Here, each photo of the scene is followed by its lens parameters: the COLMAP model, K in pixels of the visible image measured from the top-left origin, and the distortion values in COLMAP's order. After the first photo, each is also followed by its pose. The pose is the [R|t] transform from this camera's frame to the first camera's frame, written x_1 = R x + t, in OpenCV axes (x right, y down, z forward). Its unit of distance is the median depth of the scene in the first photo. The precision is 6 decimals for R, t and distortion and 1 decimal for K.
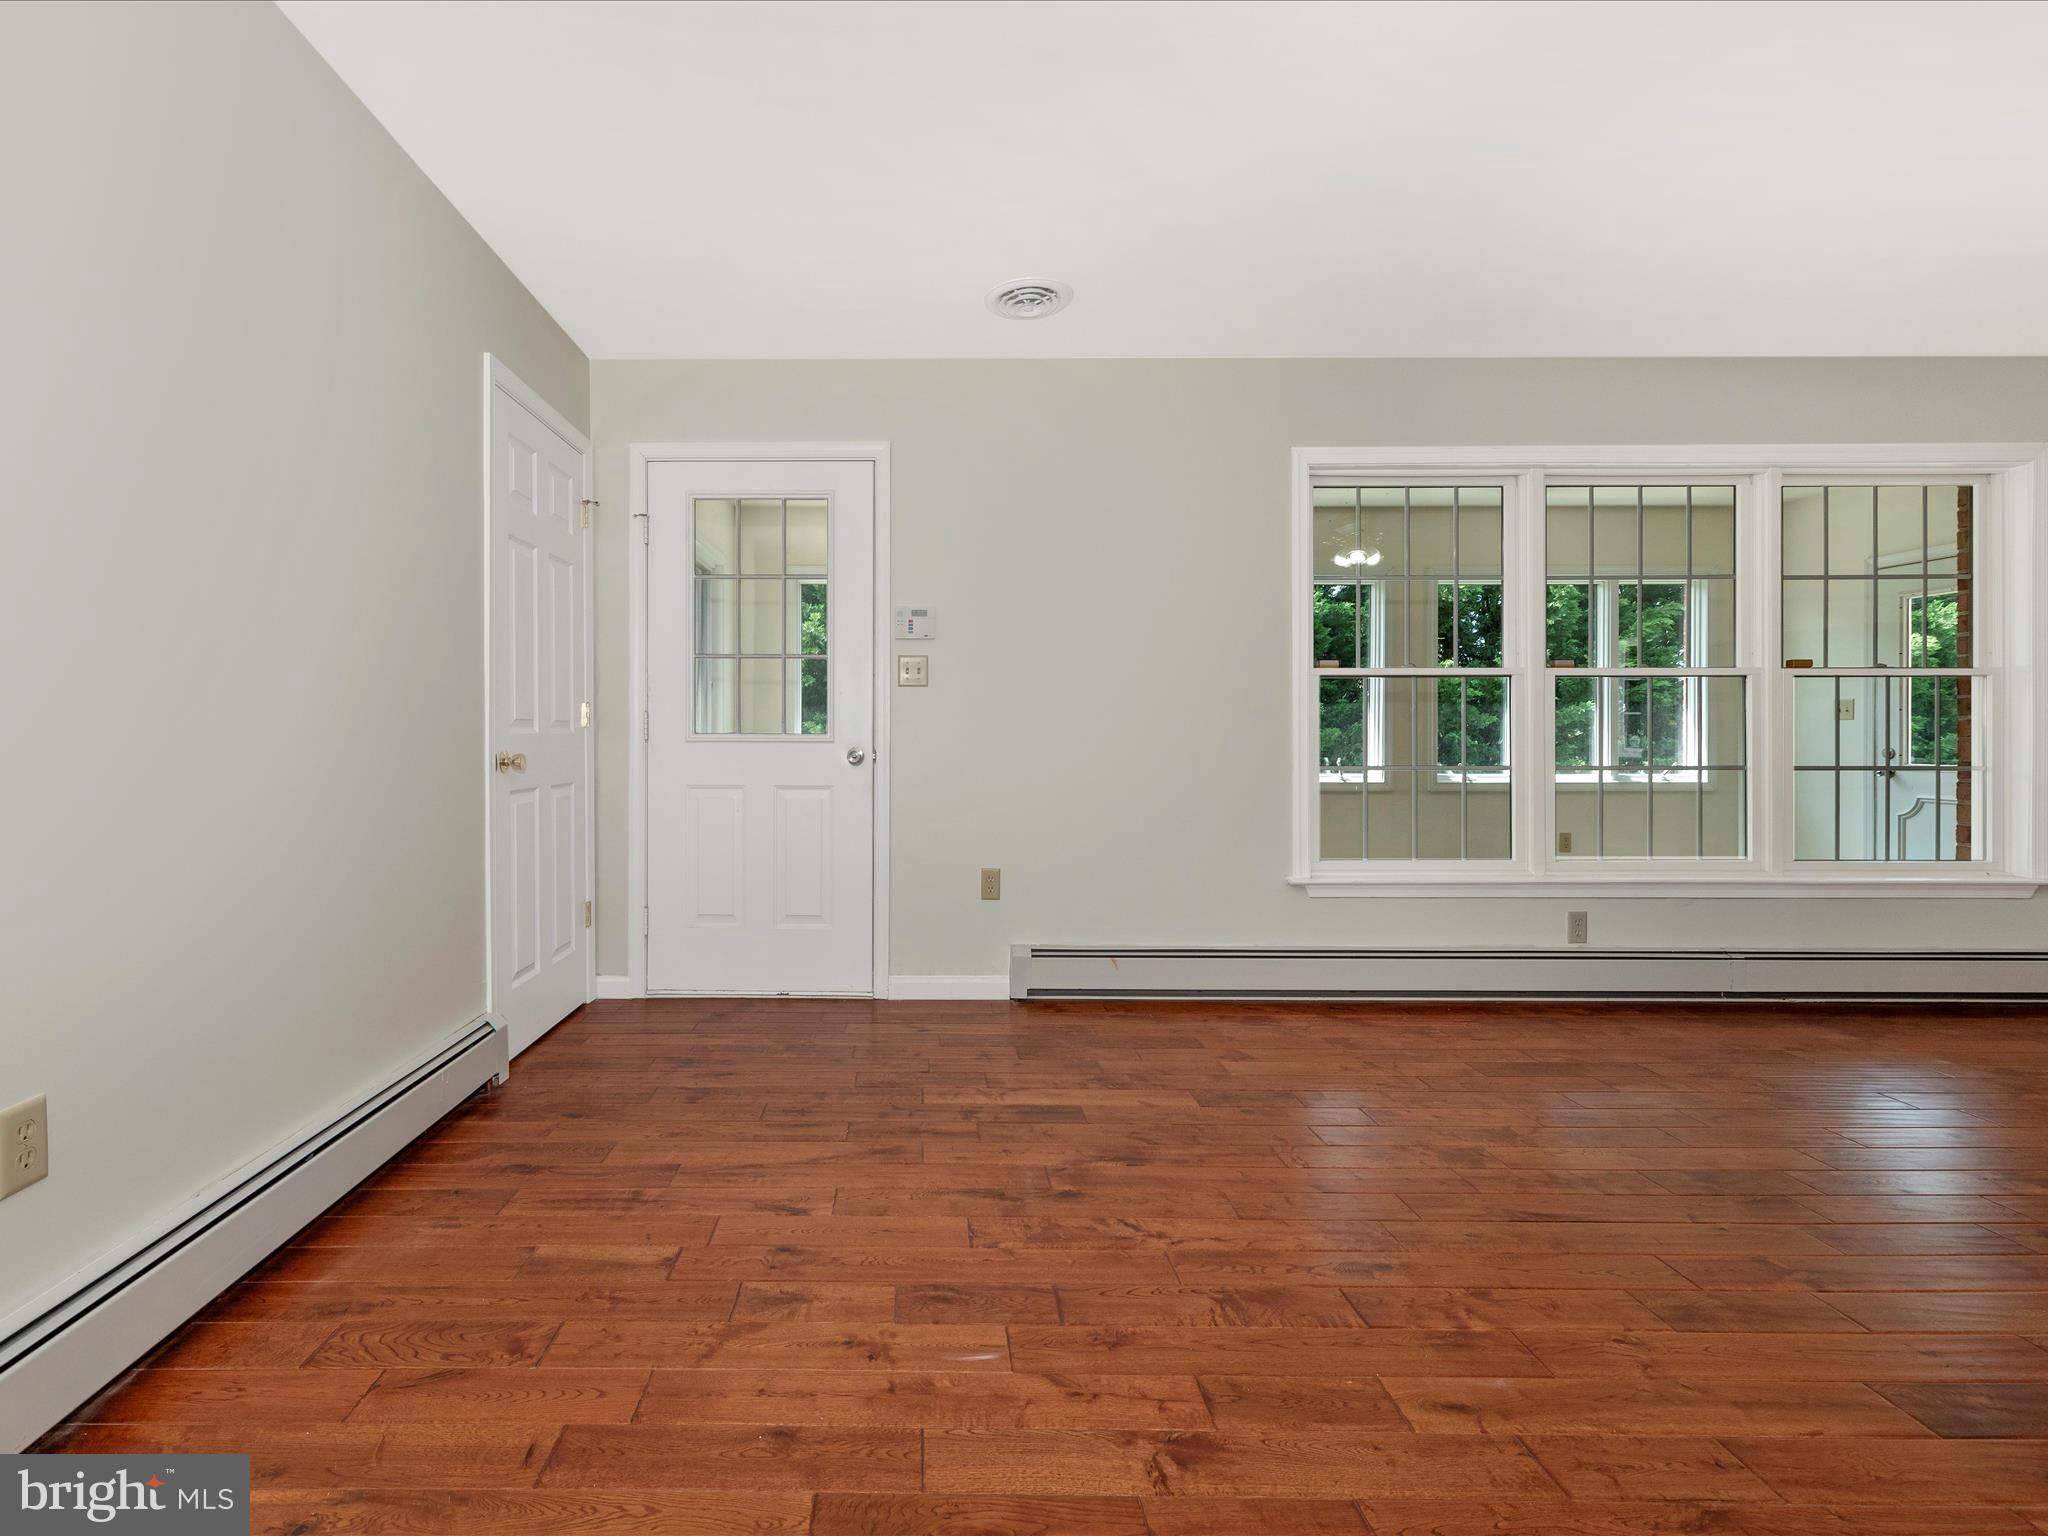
lens RADIAL K [[952.6, 0, 1030.6], [0, 952.6, 749.0], [0, 0, 1]] dist [-0.001145, -0.000304]
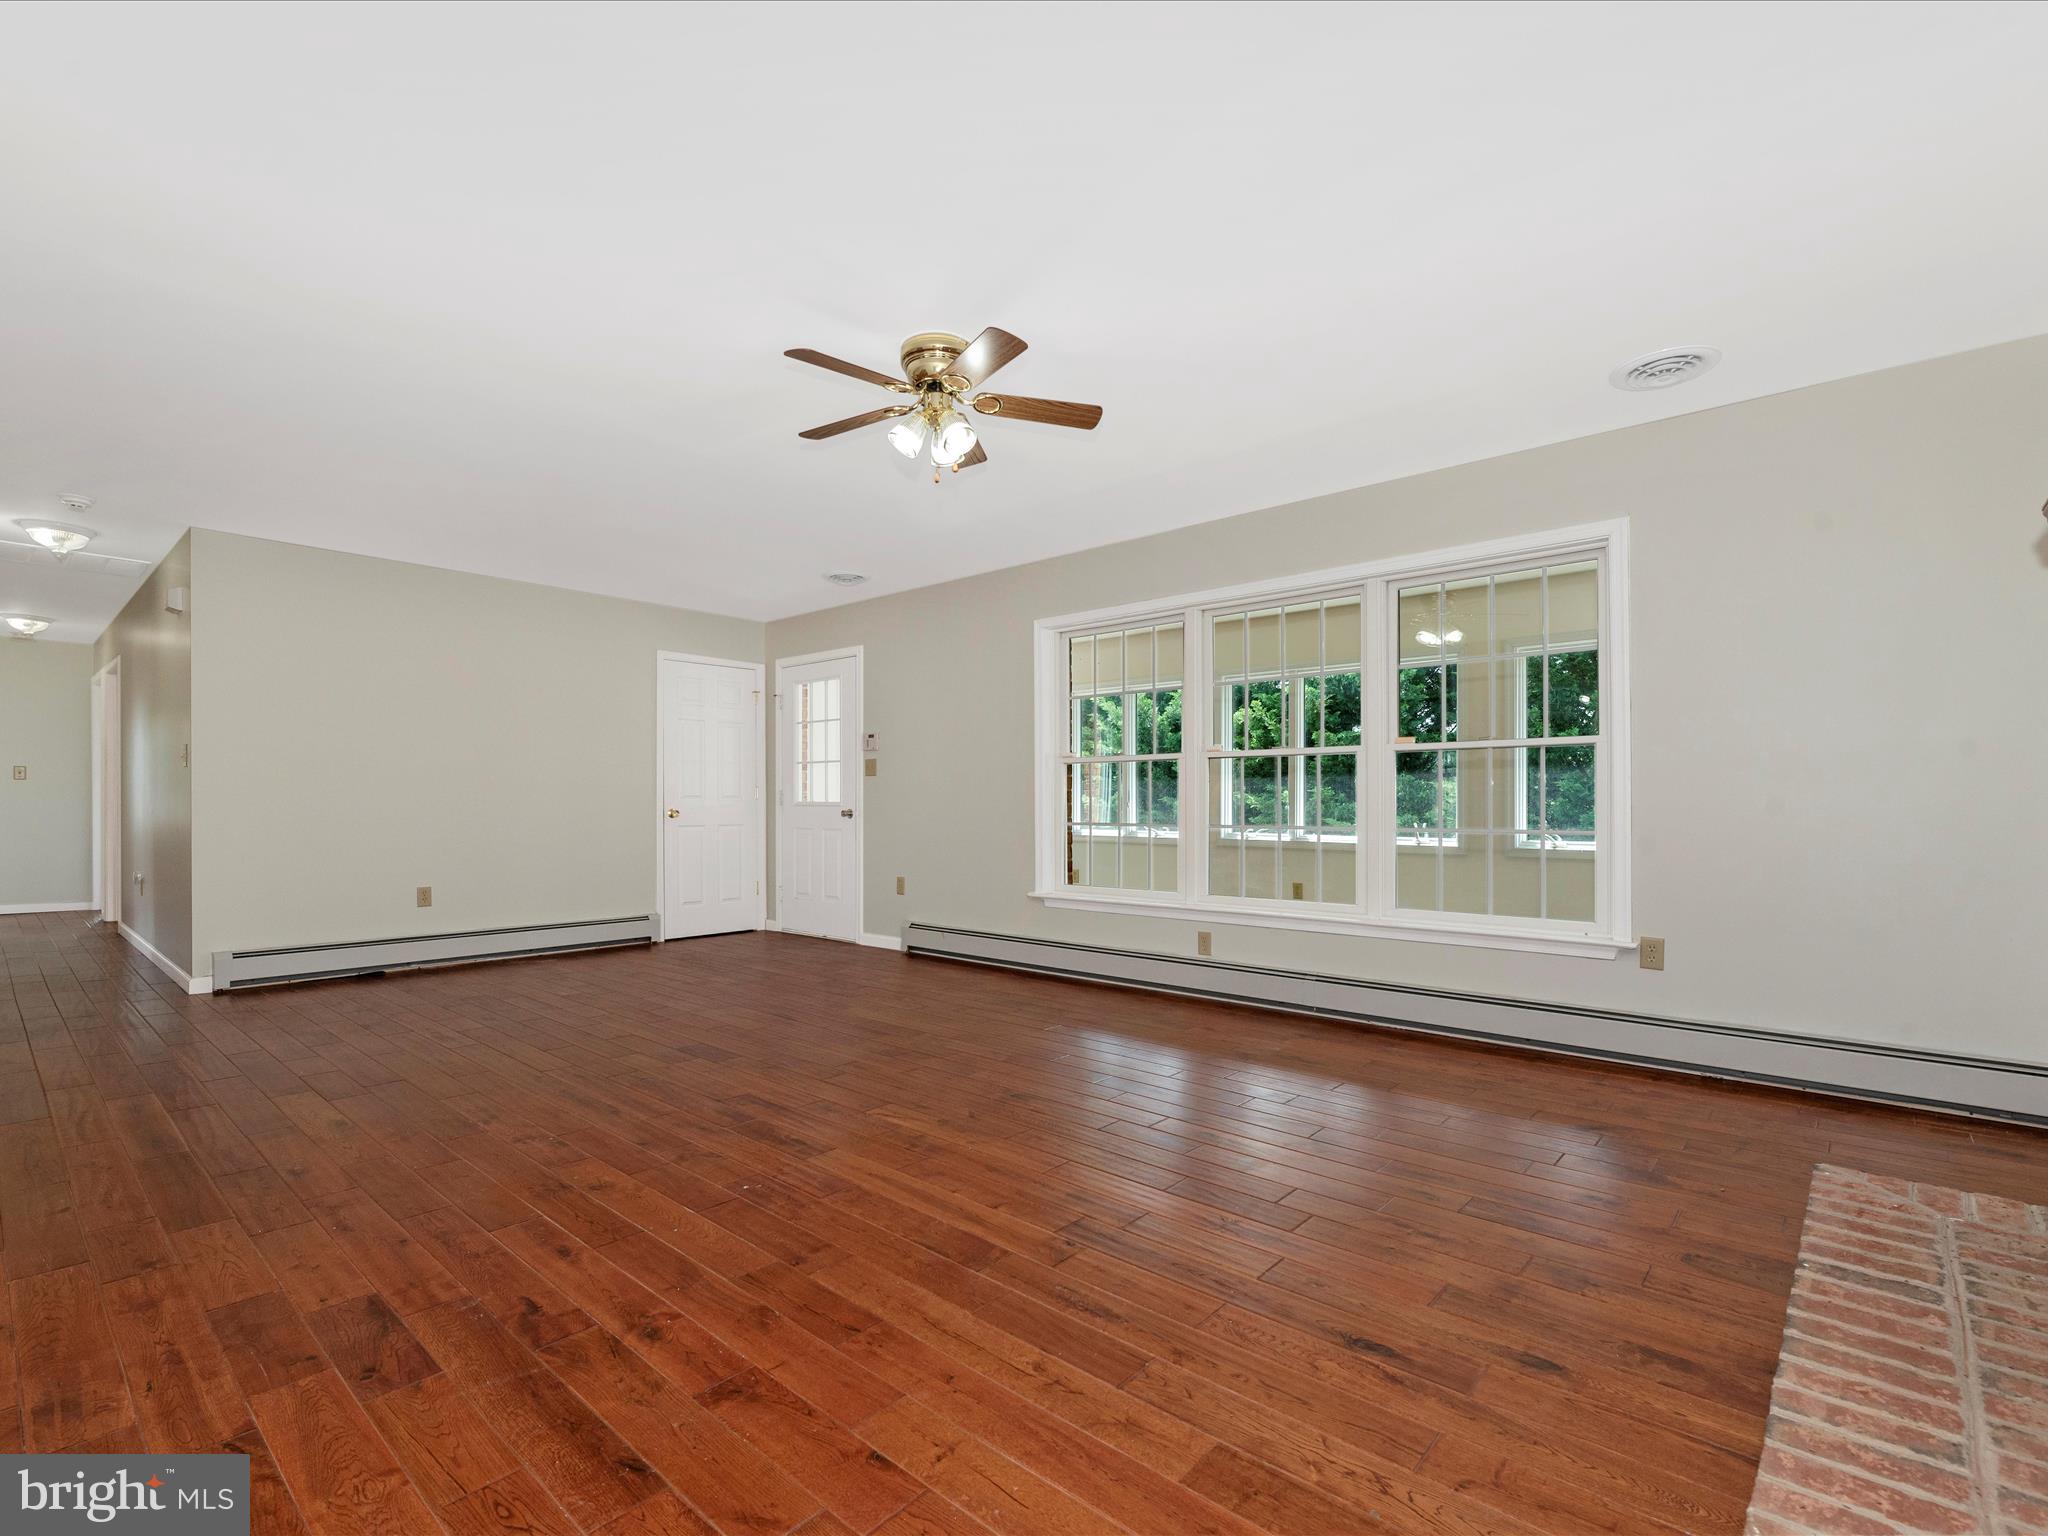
lens RADIAL K [[921.1, 0, 1014.9], [0, 921.1, 788.9], [0, 0, 1]] dist [0.000804, -0.000047]
pose [[0.774574, -0.008875, -0.632421, 1.284250], [-0.009041, 0.999644, -0.025102, 0.002089], [0.632419, 0.025161, 0.774218, -0.210171]]
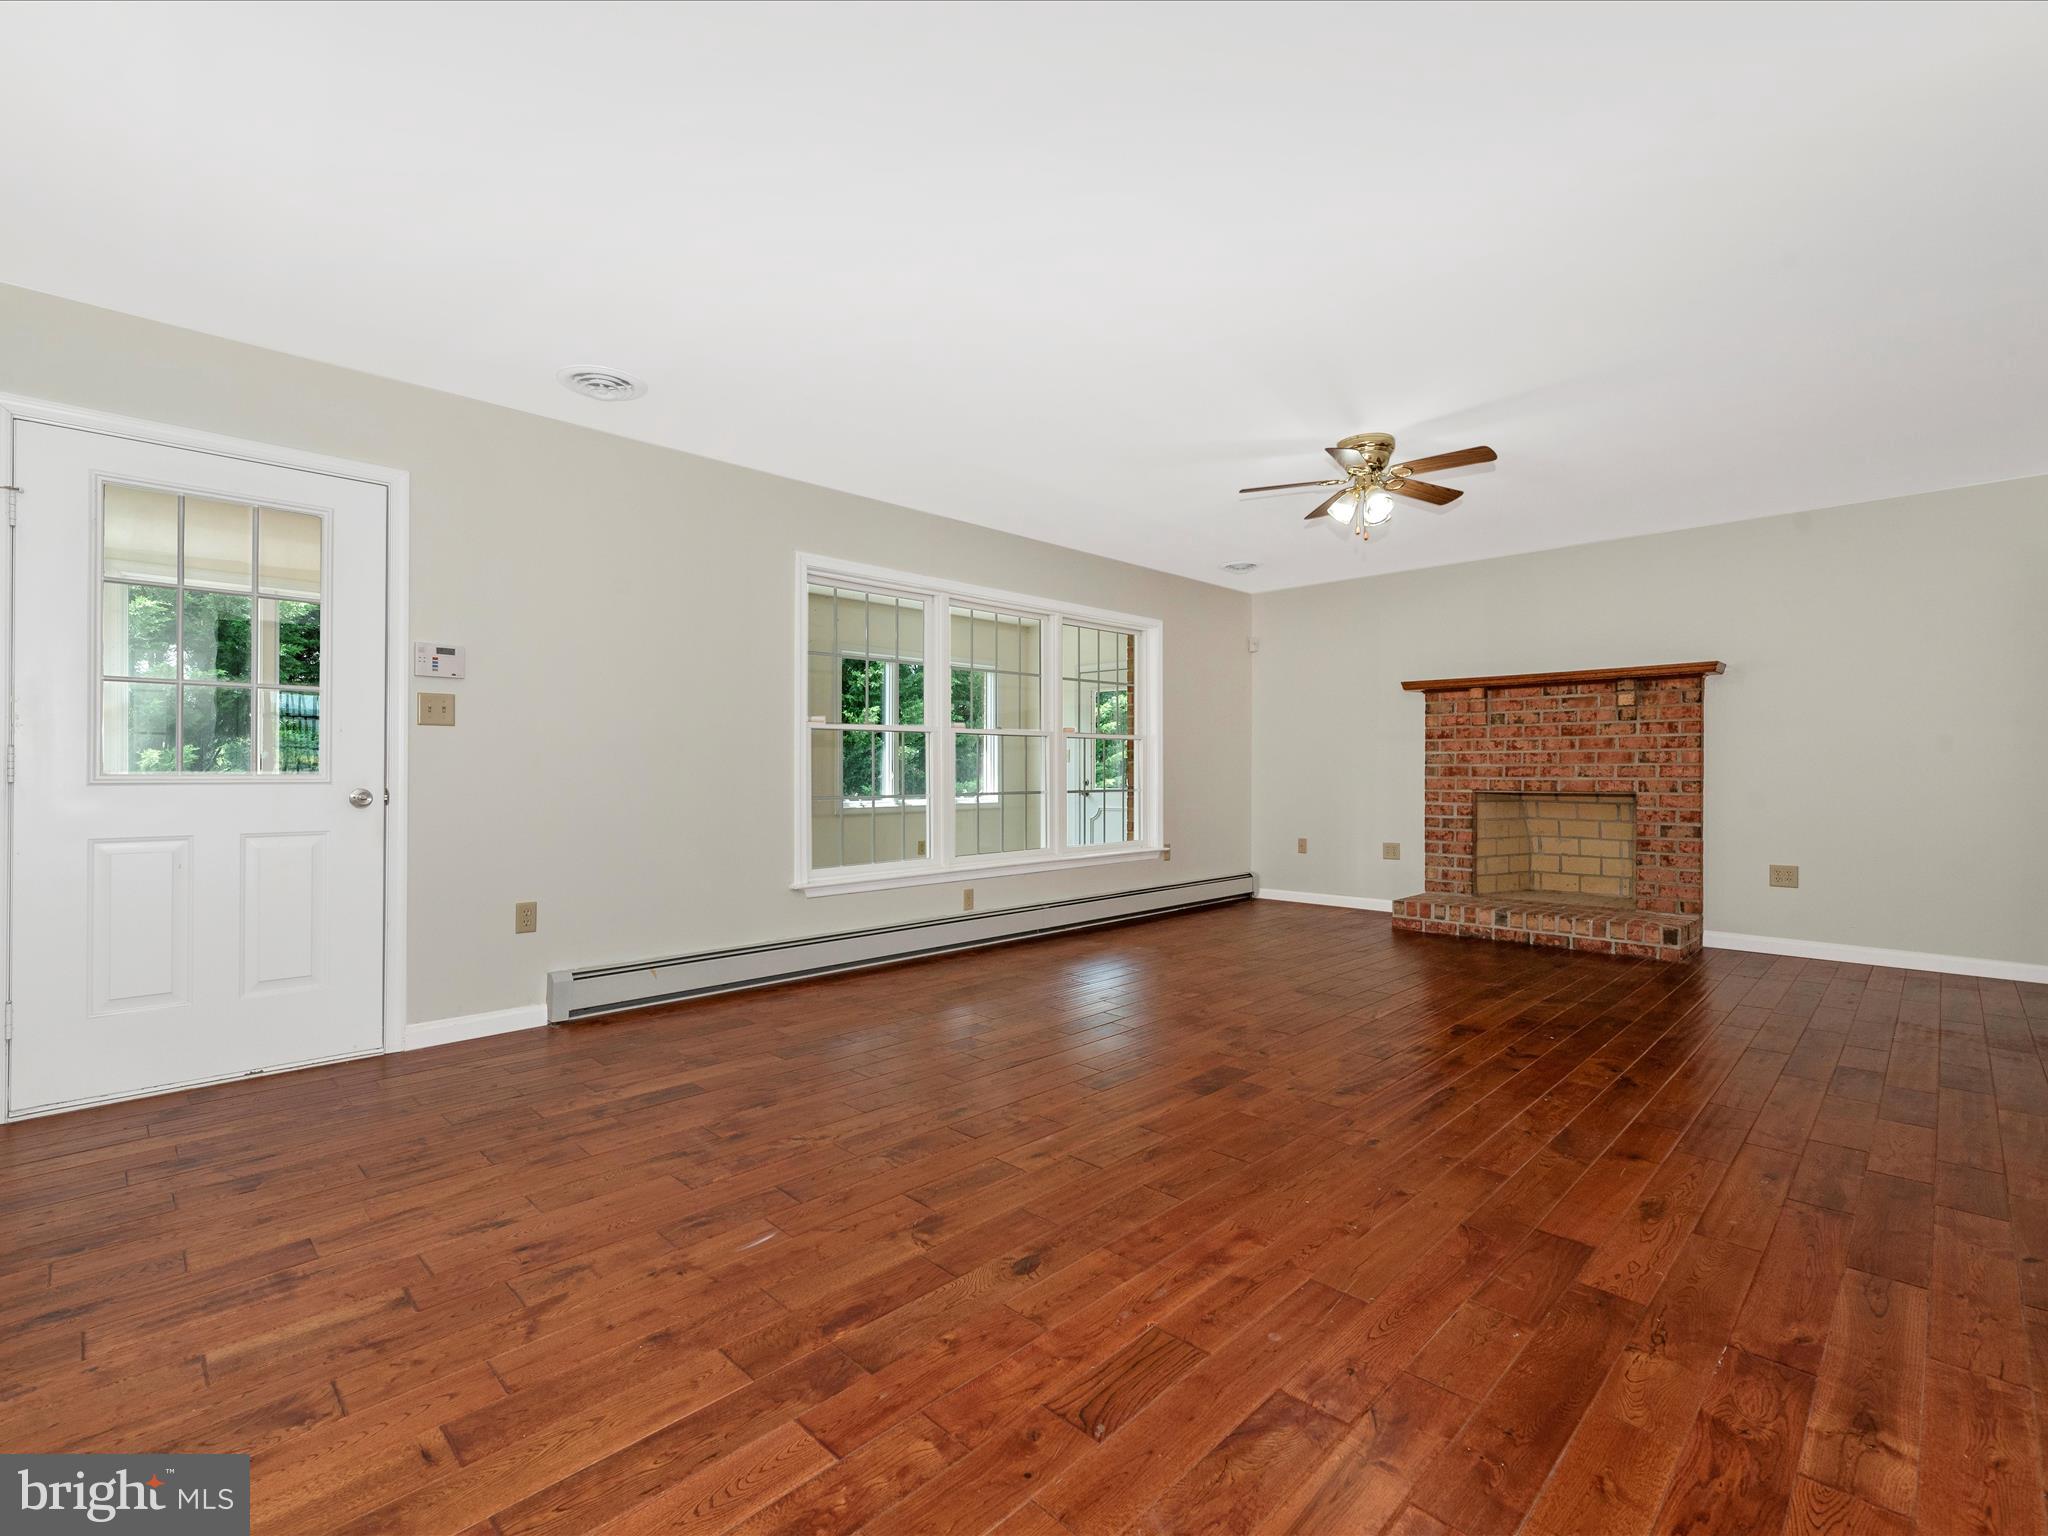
lens RADIAL K [[921.1, 0, 1014.9], [0, 921.1, 788.9], [0, 0, 1]] dist [0.000804, -0.000047]
pose [[0.715581, -0.016436, 0.698336, -0.380894], [0.012468, 0.999864, 0.010757, -0.003136], [-0.698418, 0.001009, 0.715689, -0.097166]]
